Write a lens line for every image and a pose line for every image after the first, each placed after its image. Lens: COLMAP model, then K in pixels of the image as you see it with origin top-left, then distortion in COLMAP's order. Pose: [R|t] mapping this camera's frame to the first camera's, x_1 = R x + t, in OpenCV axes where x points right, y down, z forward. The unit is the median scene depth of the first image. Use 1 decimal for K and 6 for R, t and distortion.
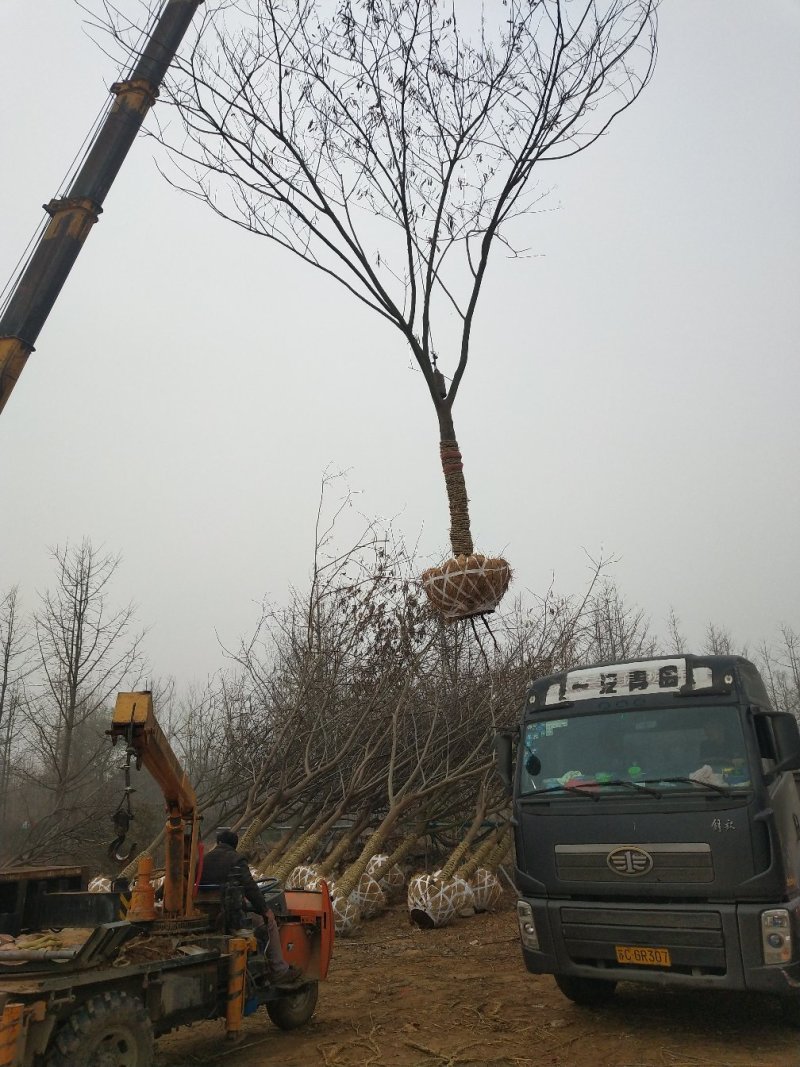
lens RADIAL K [[813.0, 0, 394.0], [0, 813.0, 537.0], [0, 0, 1]] dist [-0.030520, 0.000375]
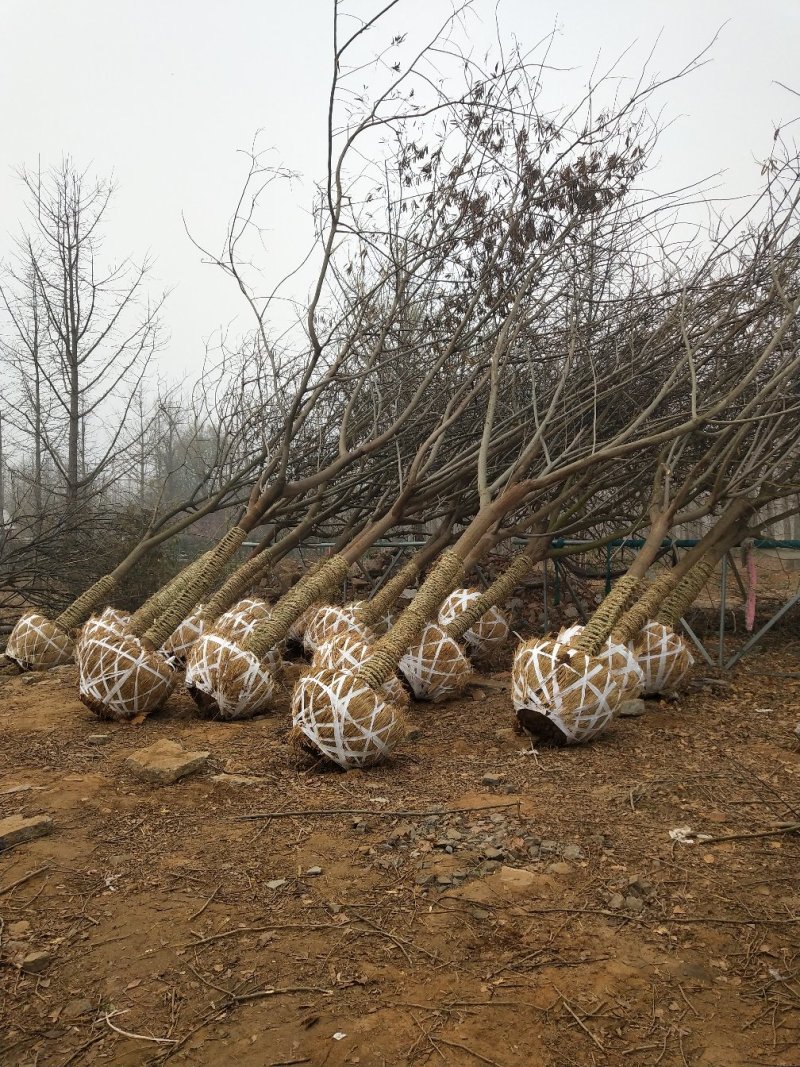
lens RADIAL K [[813.0, 0, 394.0], [0, 813.0, 537.0], [0, 0, 1]] dist [-0.030520, 0.000375]
pose [[0.990689, 0.015213, -0.135288, 0.010734], [0.029788, 0.945438, 0.324438, 0.184126], [0.132842, -0.325447, 0.936182, 0.509184]]
